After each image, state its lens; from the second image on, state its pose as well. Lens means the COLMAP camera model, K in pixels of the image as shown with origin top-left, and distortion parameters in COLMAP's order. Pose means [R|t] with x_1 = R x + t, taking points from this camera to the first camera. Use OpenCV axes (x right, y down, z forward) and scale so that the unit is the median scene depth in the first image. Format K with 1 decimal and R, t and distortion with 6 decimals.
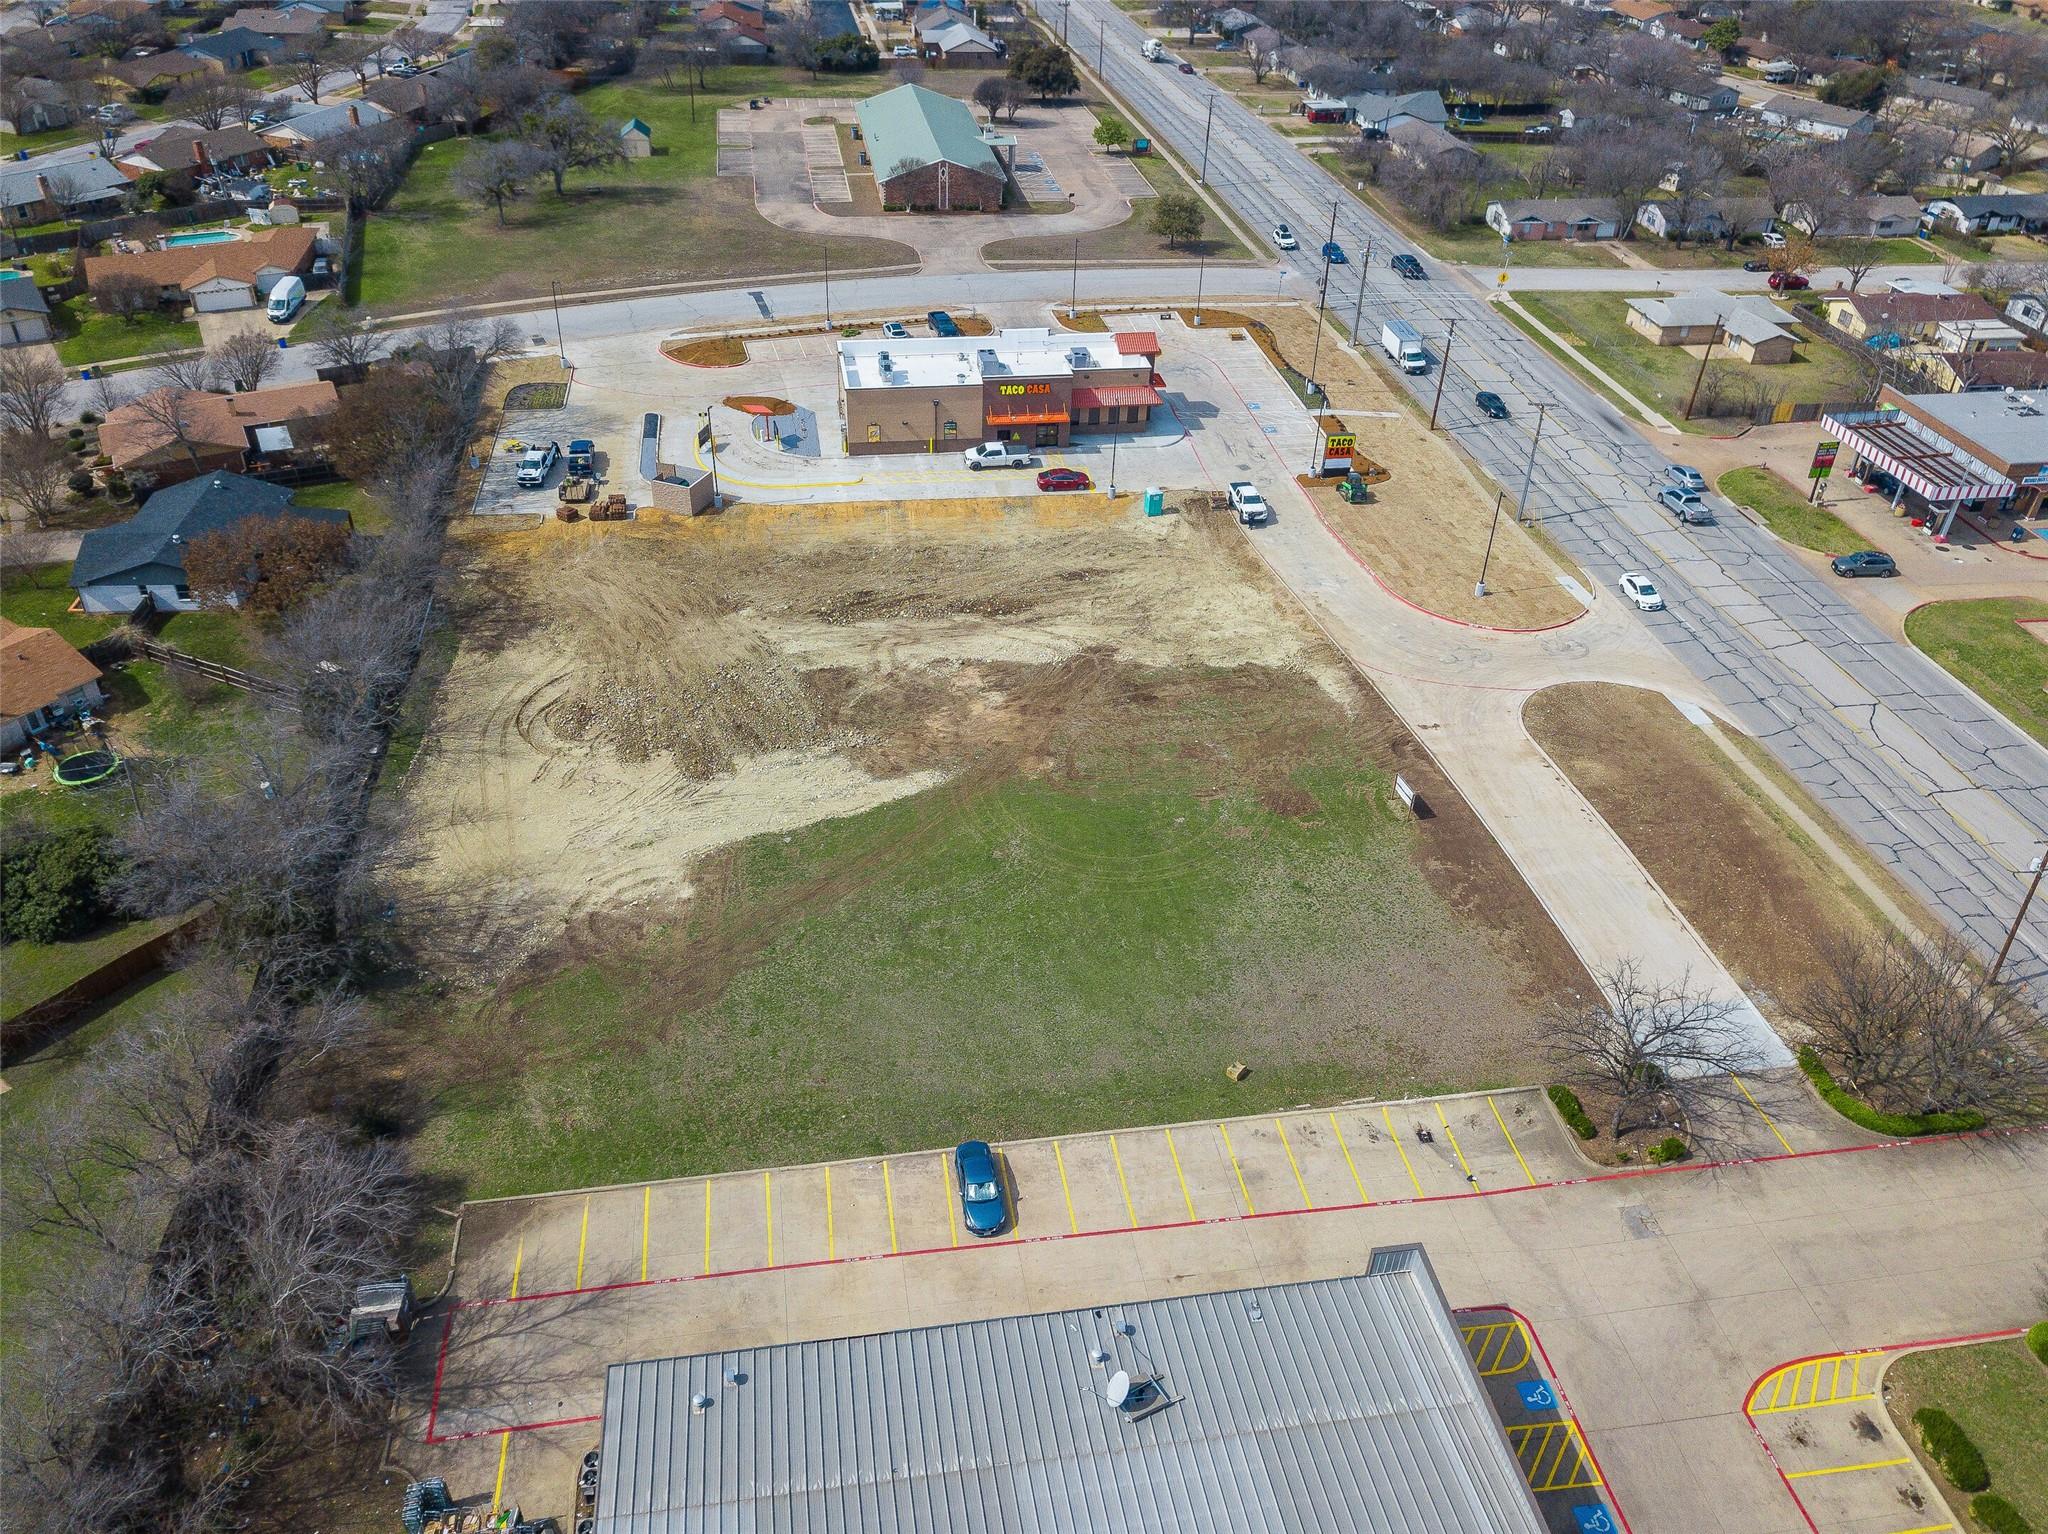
lens RADIAL K [[1561.8, 0, 1013.7], [0, 1561.8, 763.1], [0, 0, 1]] dist [0.026870, -0.034687]
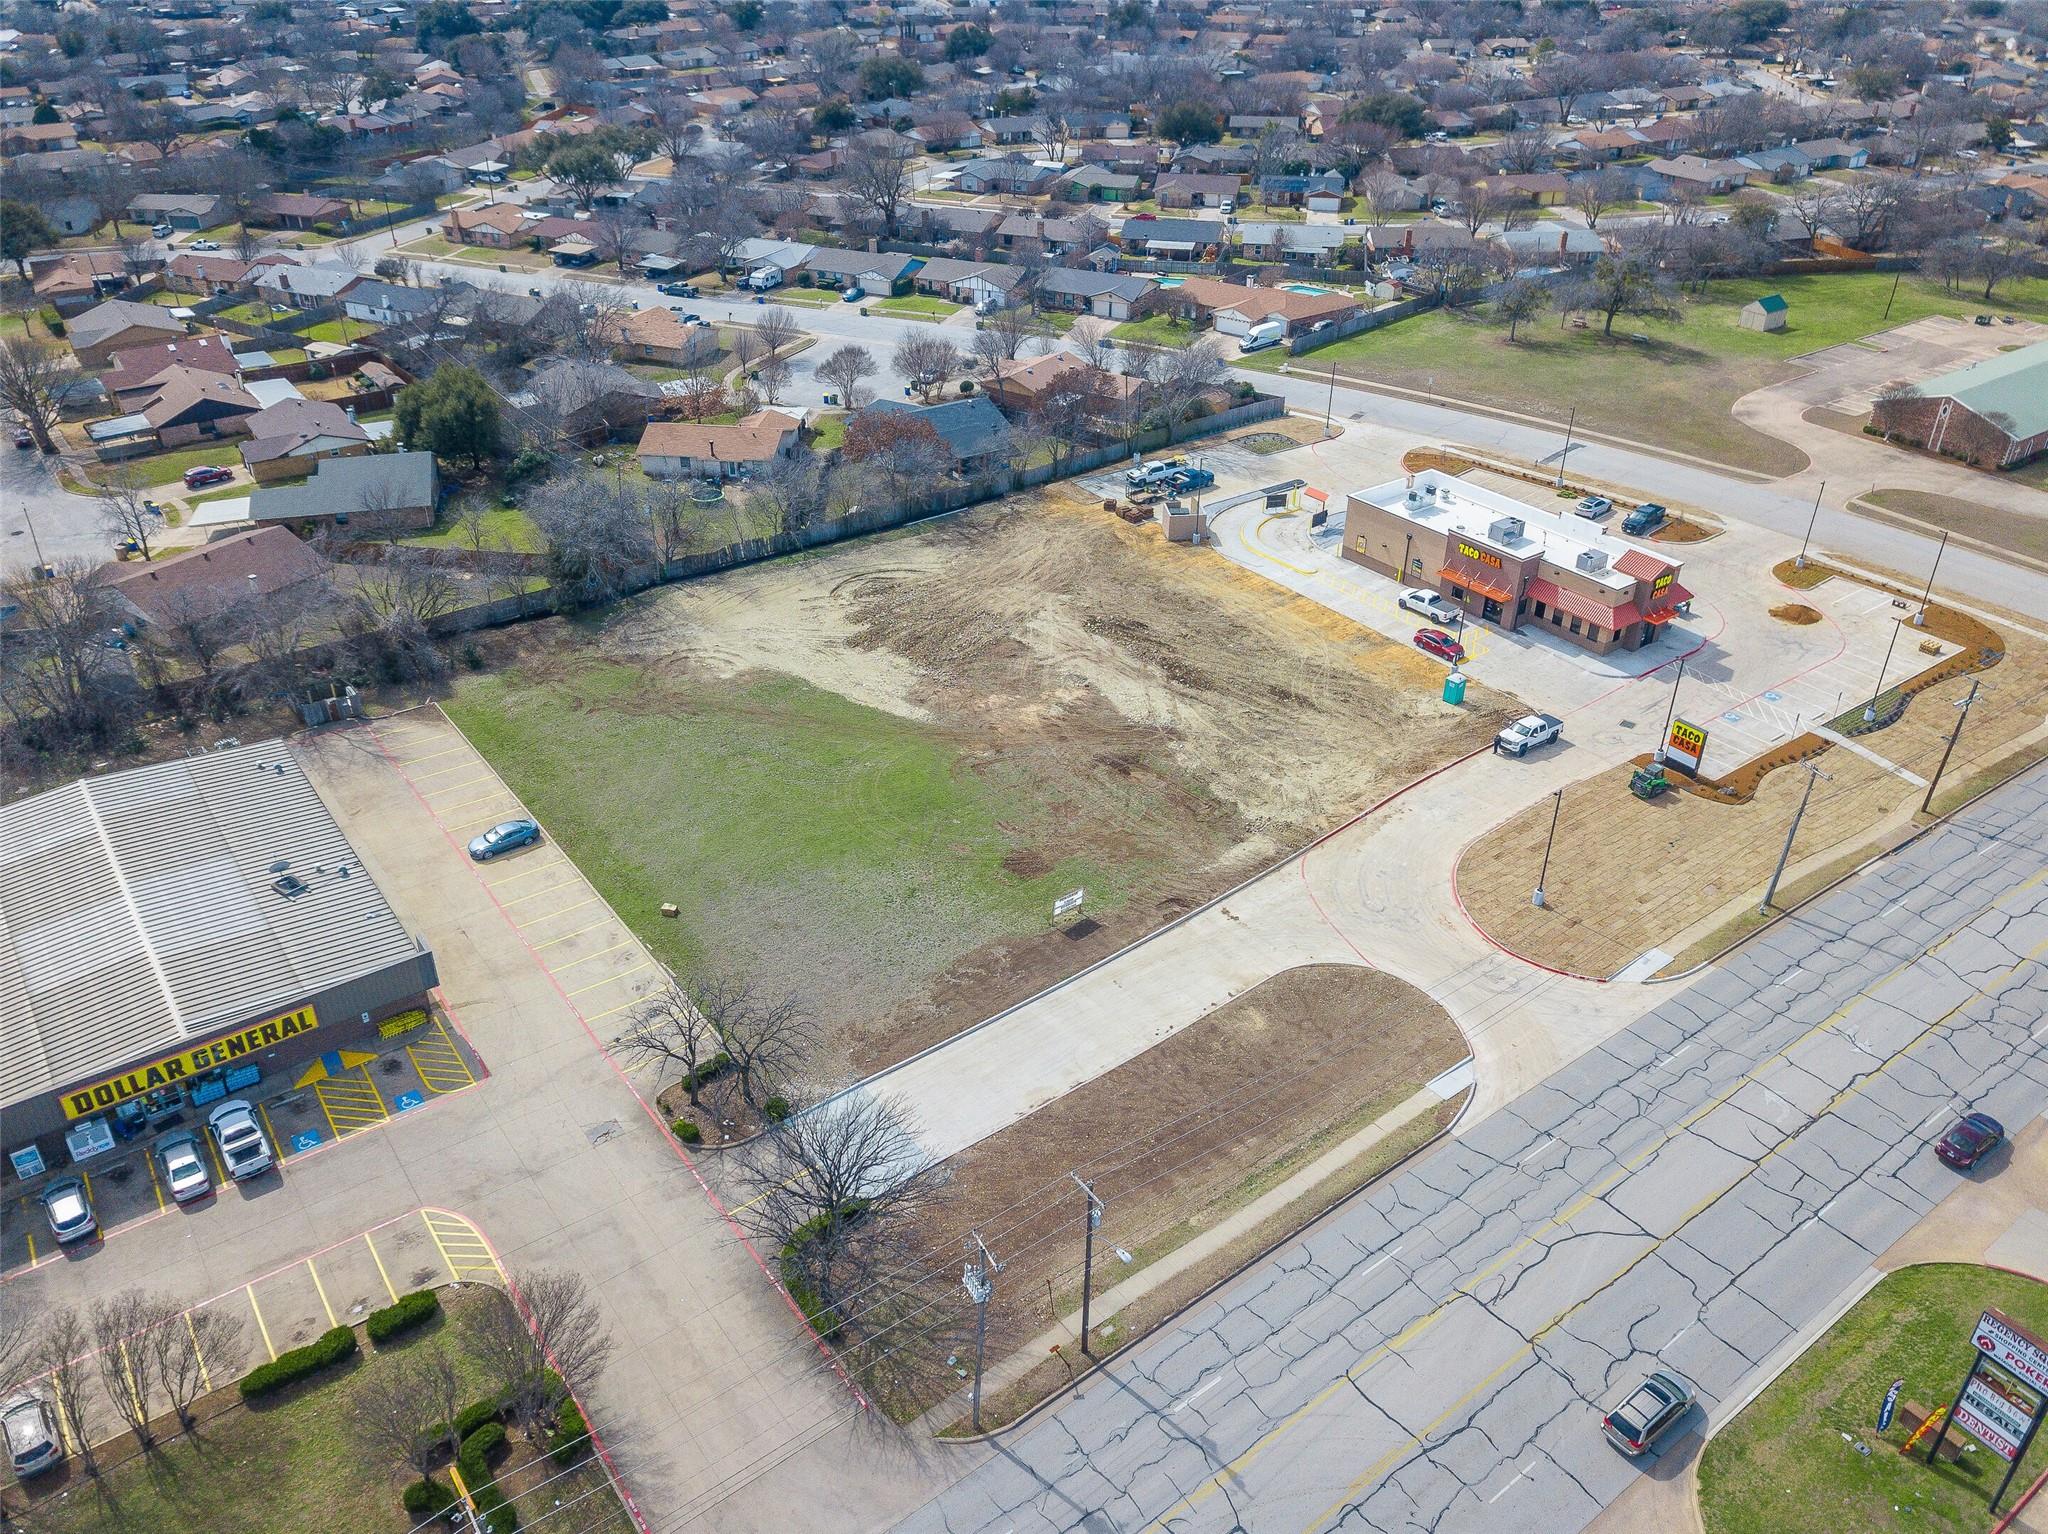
lens RADIAL K [[1545.3, 0, 1016.4], [0, 1545.3, 790.9], [0, 0, 1]] dist [0.009883, -0.008552]
pose [[0.453846, 0.452077, -0.767887, 0.726021], [-0.504172, 0.840825, 0.197035, -0.167777], [0.734734, 0.297724, 0.609529, 0.249525]]
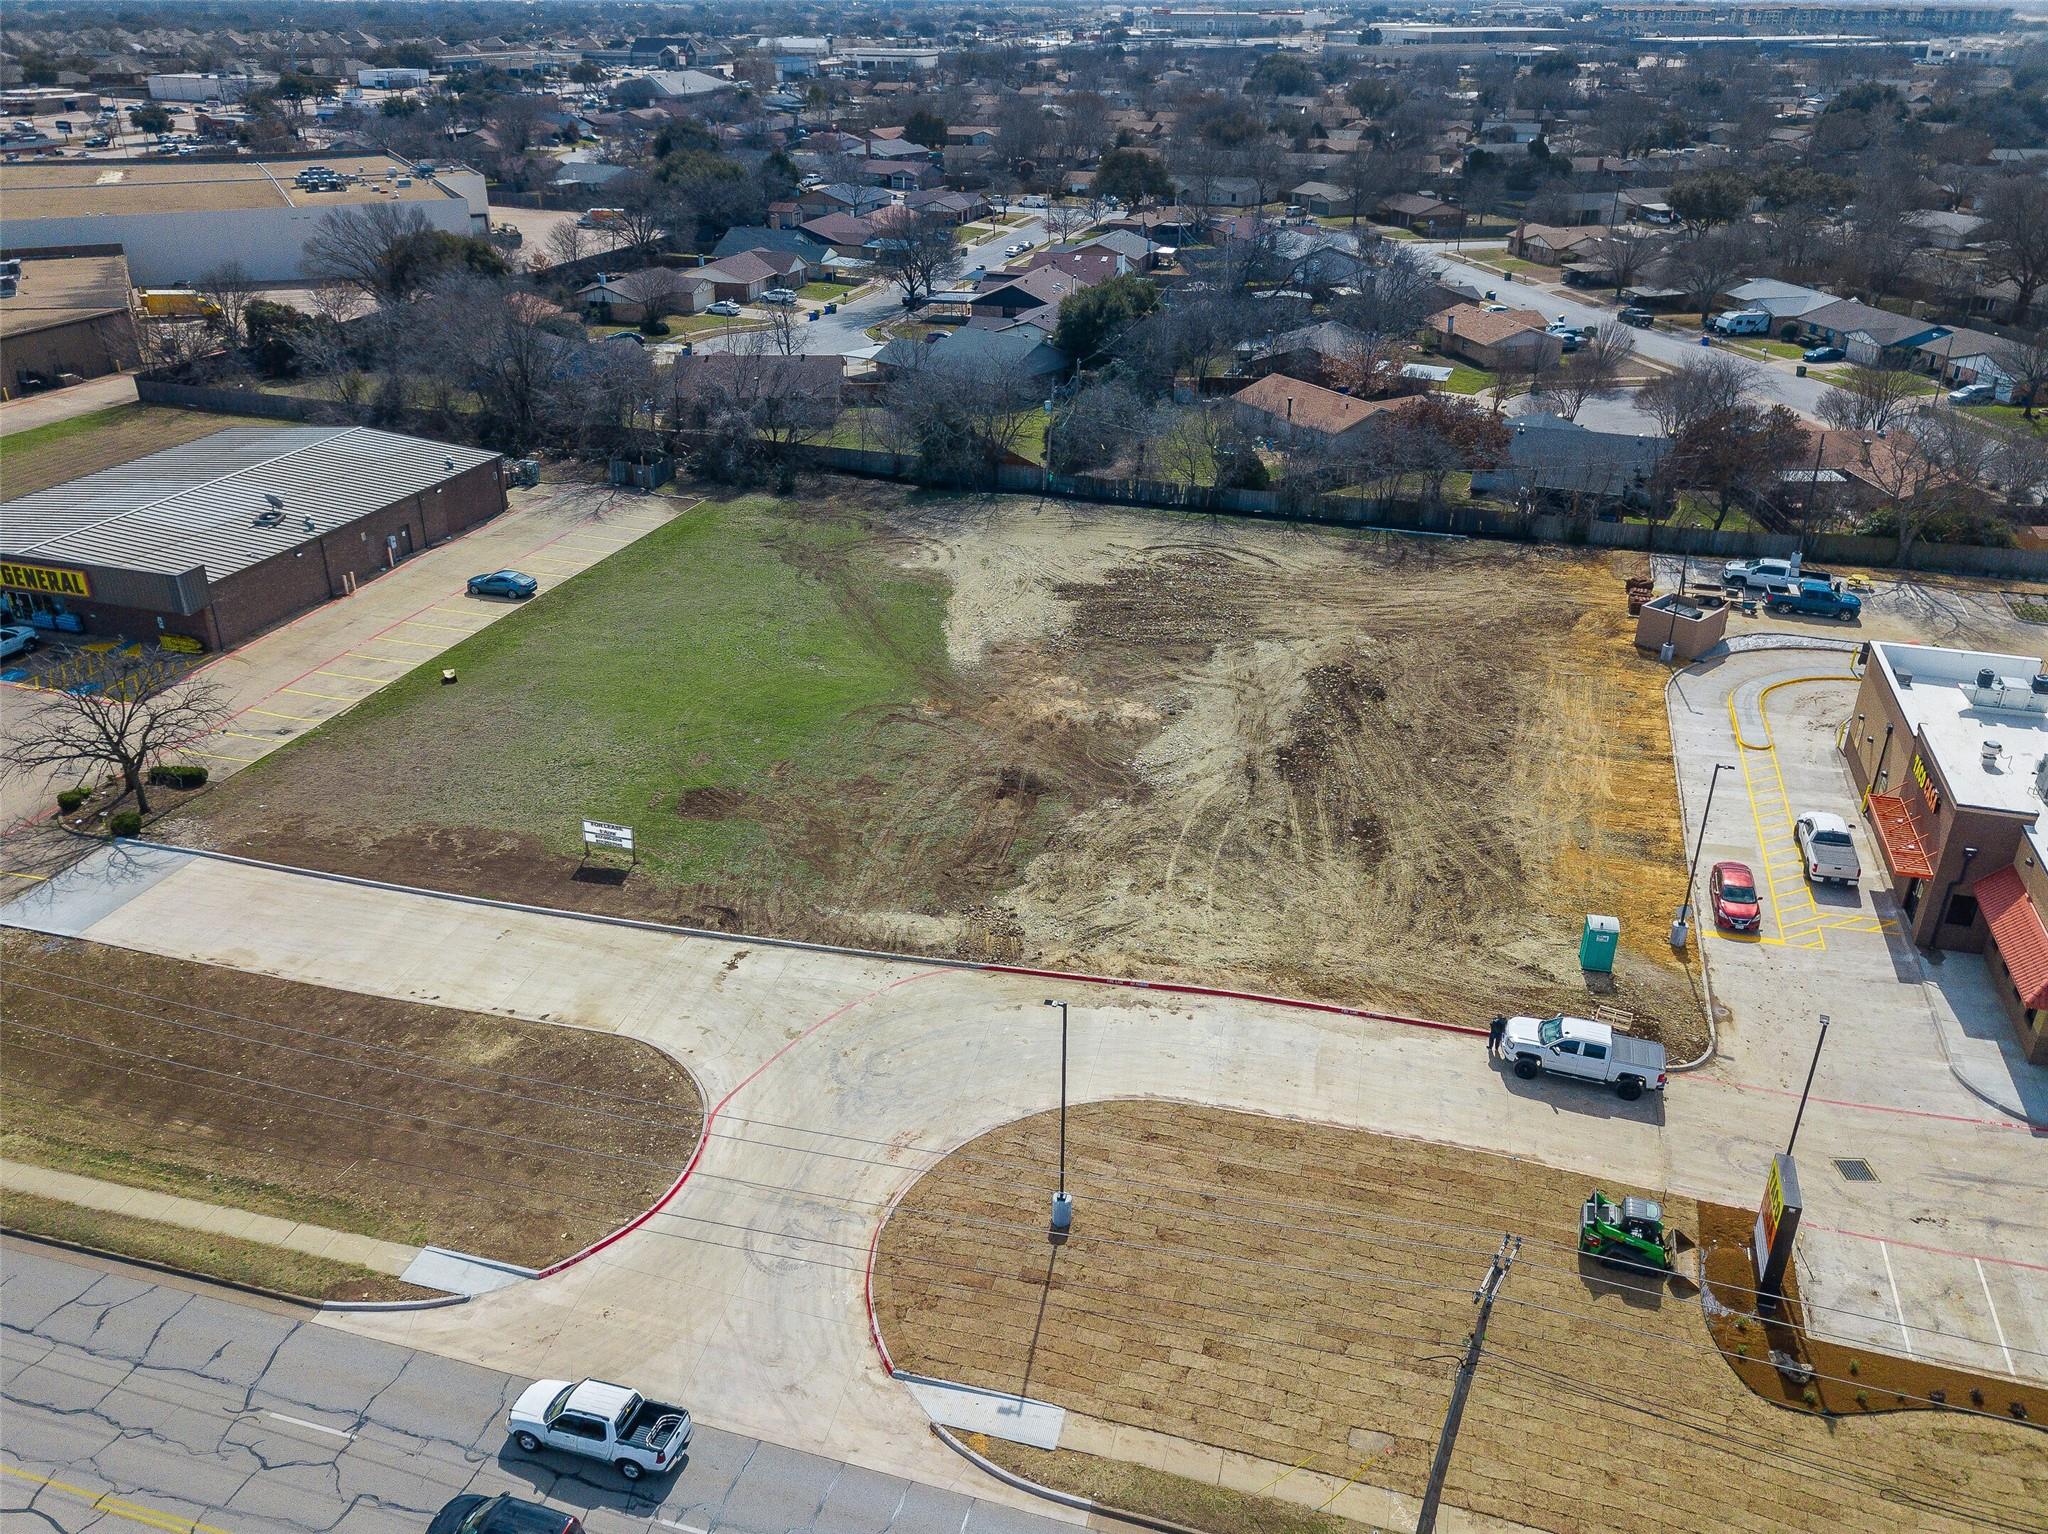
lens RADIAL K [[1561.8, 0, 1013.7], [0, 1561.8, 763.1], [0, 0, 1]] dist [0.026870, -0.034687]
pose [[-0.441636, 0.376414, -0.814414, 0.561592], [-0.529070, 0.623848, 0.575238, -0.394713], [0.724598, 0.684928, -0.076365, 0.870380]]
